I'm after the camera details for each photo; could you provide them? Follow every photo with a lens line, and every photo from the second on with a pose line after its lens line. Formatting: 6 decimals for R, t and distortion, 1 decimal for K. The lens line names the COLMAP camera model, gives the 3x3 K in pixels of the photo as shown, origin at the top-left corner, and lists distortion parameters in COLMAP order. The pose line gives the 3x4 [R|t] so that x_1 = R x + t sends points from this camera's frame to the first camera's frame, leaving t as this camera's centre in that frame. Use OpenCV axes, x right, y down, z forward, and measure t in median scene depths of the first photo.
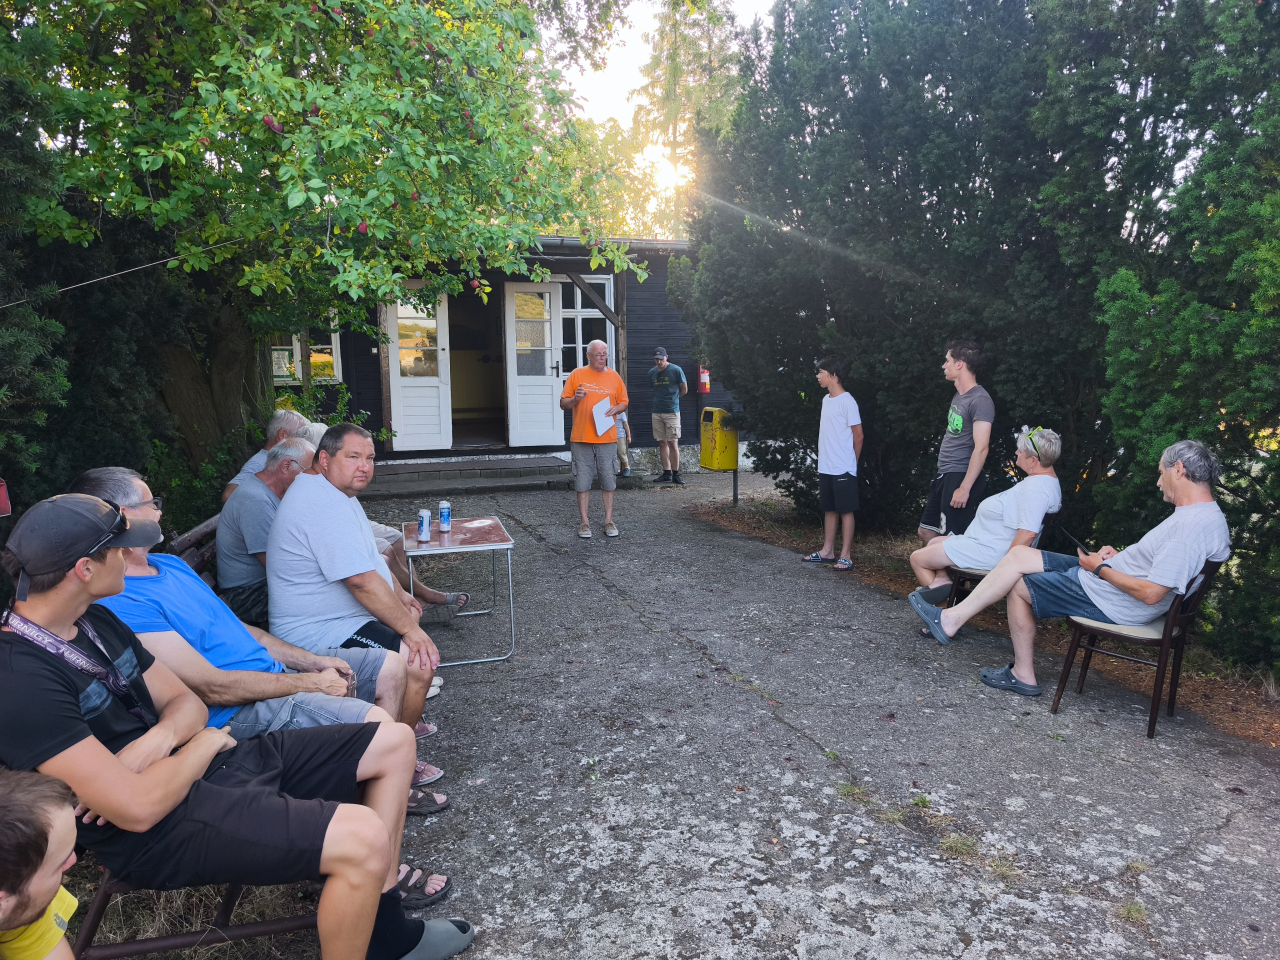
lens RADIAL K [[875.0, 0, 640.0], [0, 875.0, 480.0], [0, 0, 1]] dist [-0.005996, -0.002755]
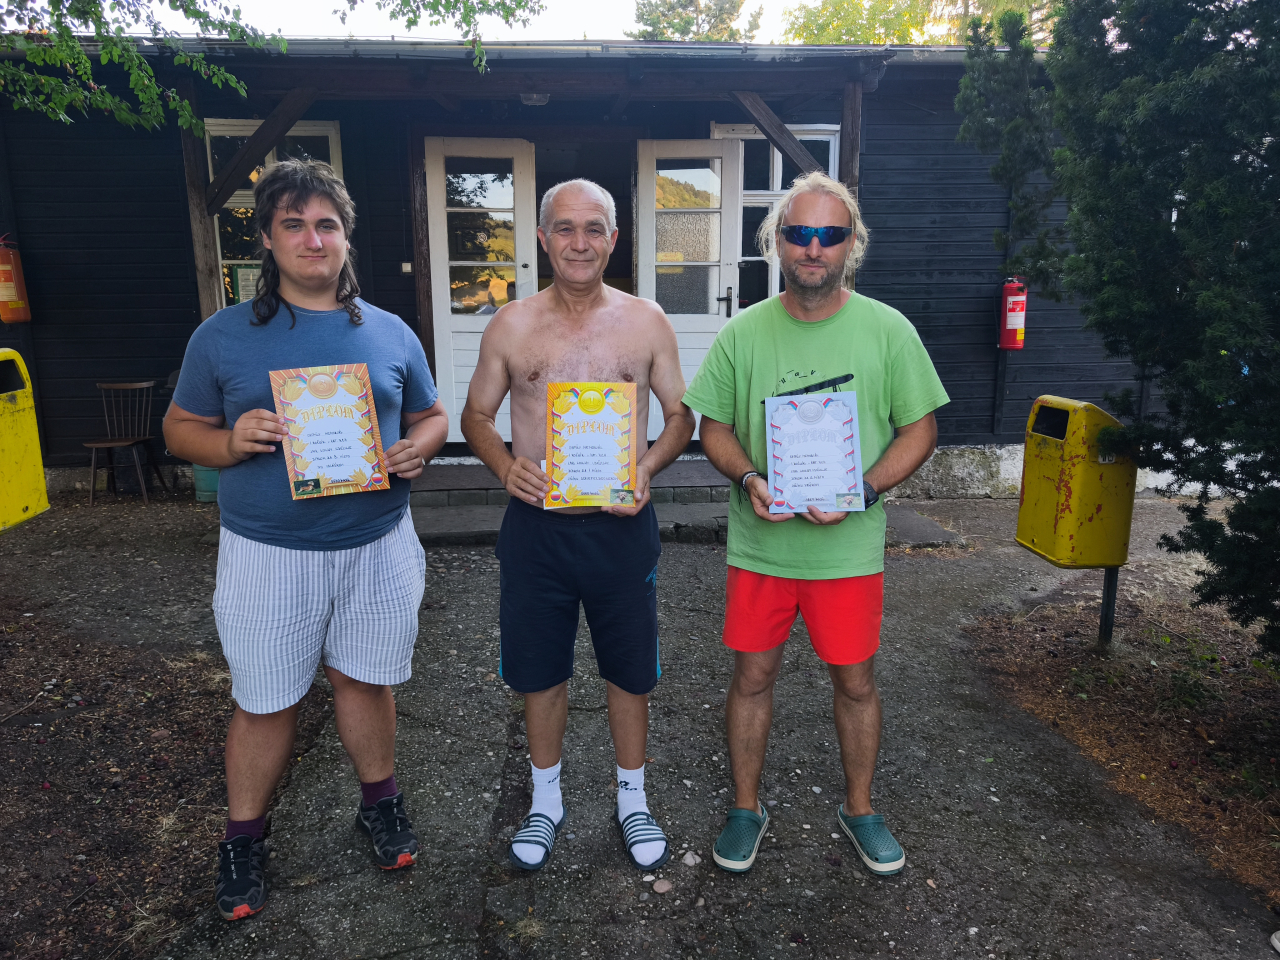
lens RADIAL K [[875.0, 0, 640.0], [0, 875.0, 480.0], [0, 0, 1]] dist [-0.005996, -0.002755]
pose [[0.958274, 0.058355, -0.279832, 0.014375], [-0.040248, 0.996733, 0.070026, -0.066482], [0.283004, -0.055841, 0.957492, 0.581415]]
